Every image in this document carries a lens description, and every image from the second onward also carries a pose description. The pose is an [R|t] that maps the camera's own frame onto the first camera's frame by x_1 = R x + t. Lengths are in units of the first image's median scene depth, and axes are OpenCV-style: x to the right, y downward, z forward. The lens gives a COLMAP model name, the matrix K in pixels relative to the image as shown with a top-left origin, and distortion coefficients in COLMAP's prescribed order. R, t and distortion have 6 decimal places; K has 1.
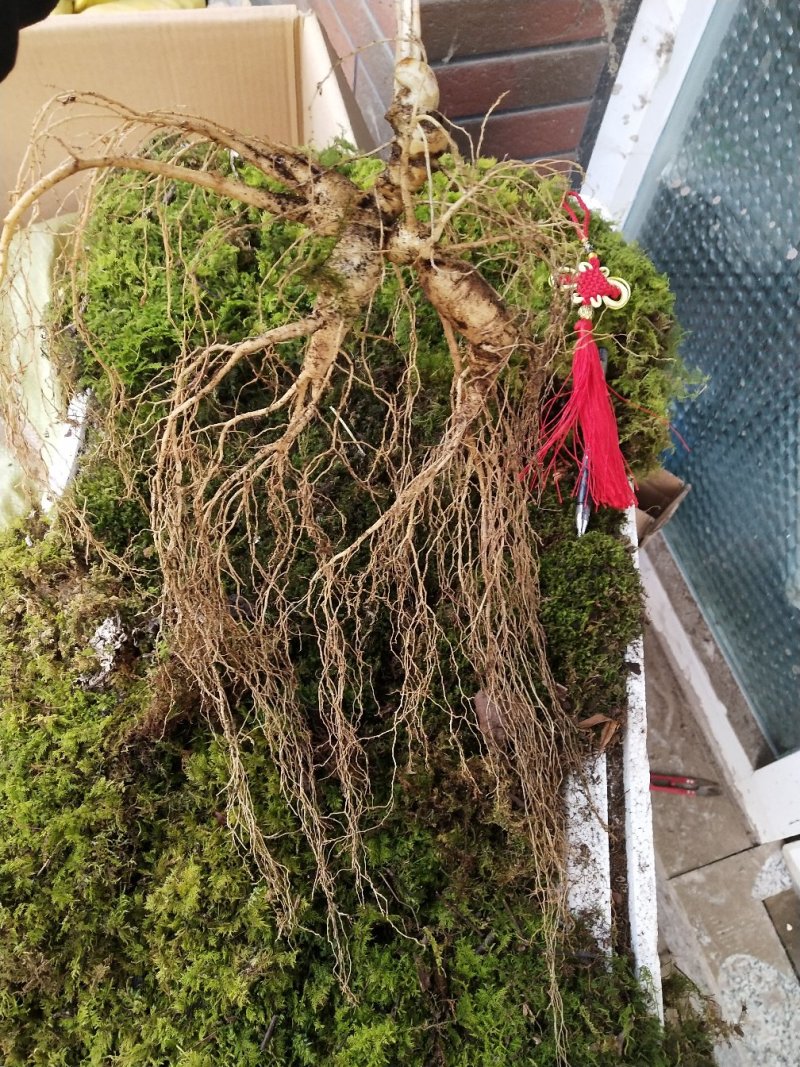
lens RADIAL K [[871.9, 0, 396.0], [0, 871.9, 538.1], [0, 0, 1]] dist [-0.019193, 0.050142]
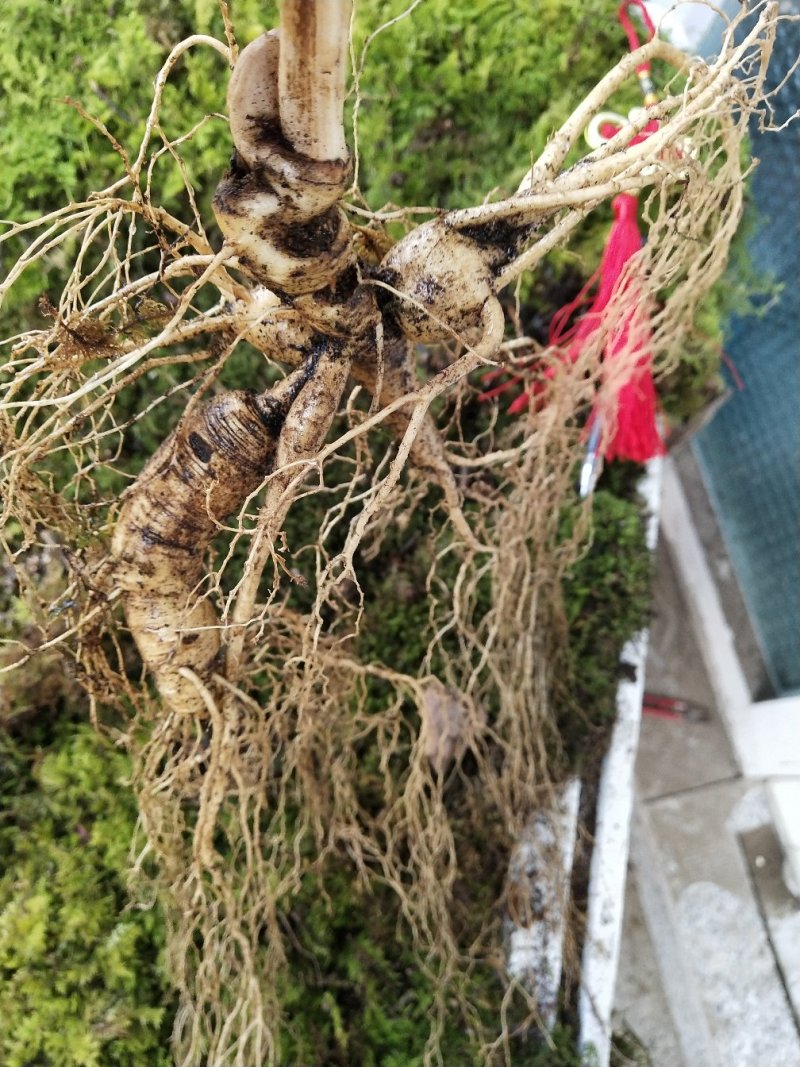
lens RADIAL K [[871.9, 0, 398.7], [0, 871.9, 538.3], [0, 0, 1]] dist [-0.019193, 0.050142]
pose [[0.996320, 0.085584, -0.004761, 0.057060], [-0.082990, 0.977034, 0.196258, -0.104950], [0.021449, -0.195141, 0.980541, 0.242523]]
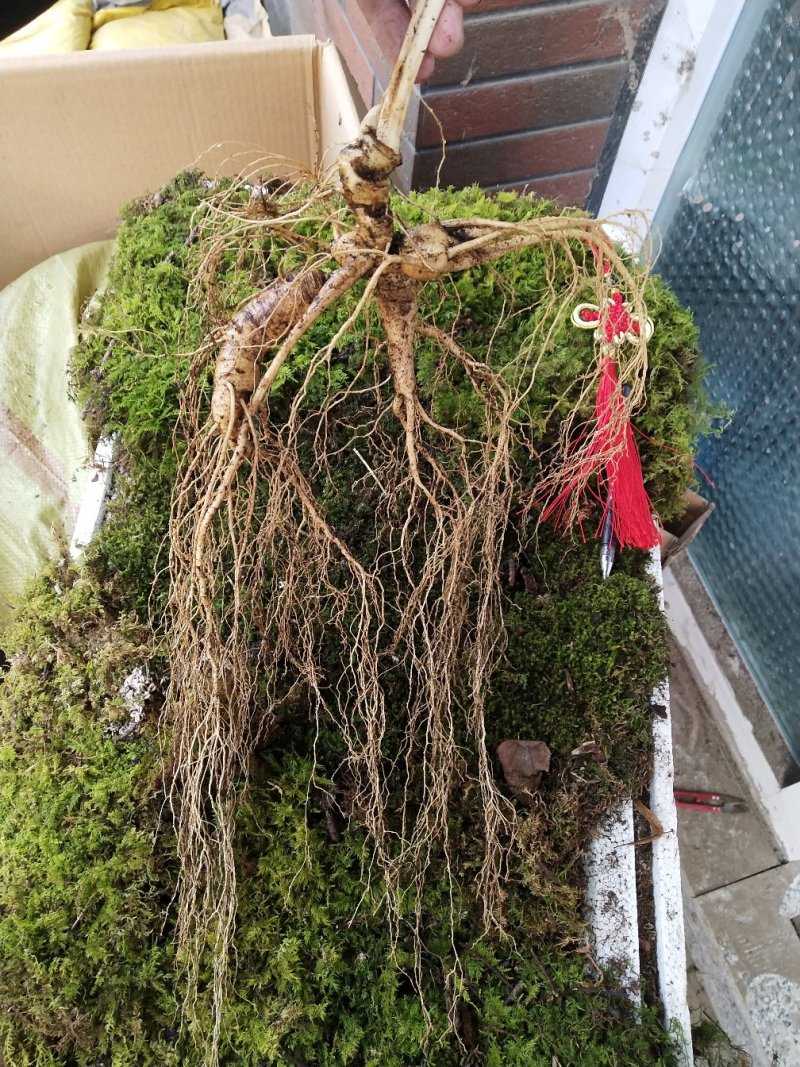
lens RADIAL K [[871.9, 0, 393.0], [0, 871.9, 535.1], [0, 0, 1]] dist [-0.019193, 0.050142]
pose [[0.999639, -0.008165, -0.025578, -0.005479], [0.008308, 0.999950, 0.005503, -0.059918], [0.025532, -0.005714, 0.999658, -0.003070]]
